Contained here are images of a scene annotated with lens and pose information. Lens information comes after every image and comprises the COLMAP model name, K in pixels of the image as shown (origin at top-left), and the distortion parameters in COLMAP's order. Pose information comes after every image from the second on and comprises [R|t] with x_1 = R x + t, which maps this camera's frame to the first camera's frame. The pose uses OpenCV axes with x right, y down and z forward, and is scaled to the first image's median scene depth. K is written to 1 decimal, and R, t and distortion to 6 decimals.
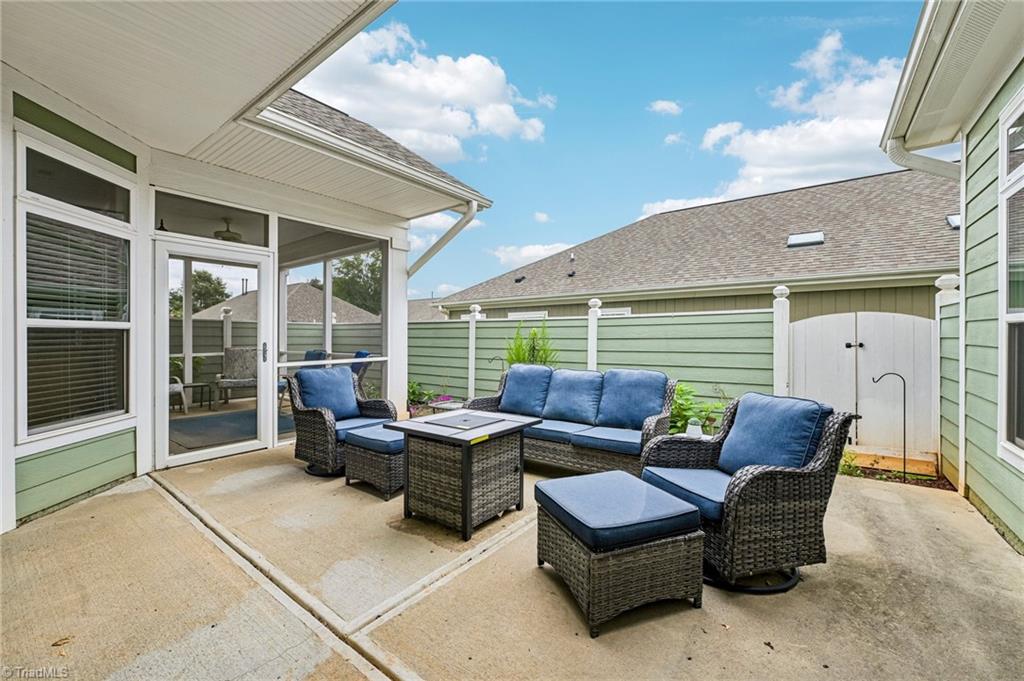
lens RADIAL K [[405.8, 0, 512.0], [0, 405.8, 340.5], [0, 0, 1]] dist [0.000388, -0.000083]
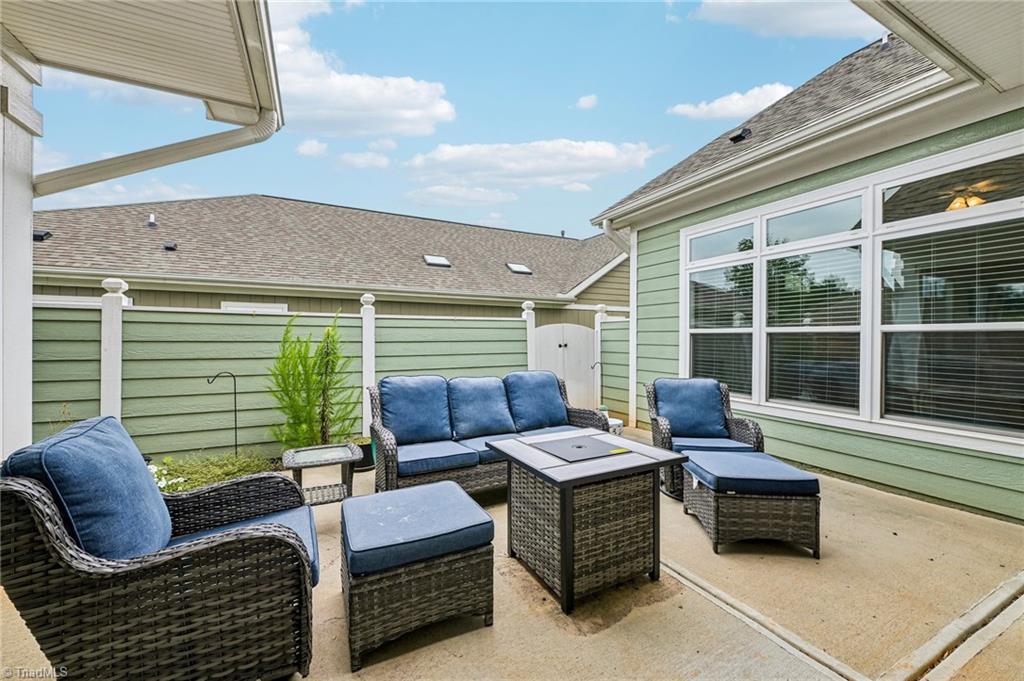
lens RADIAL K [[405.8, 0, 512.0], [0, 405.8, 340.5], [0, 0, 1]] dist [0.000388, -0.000083]
pose [[0.440746, -0.000511, 0.897632, -0.376355], [0.005576, 0.999982, -0.002168, -0.003493], [-0.897615, 0.005961, 0.440741, 0.331001]]
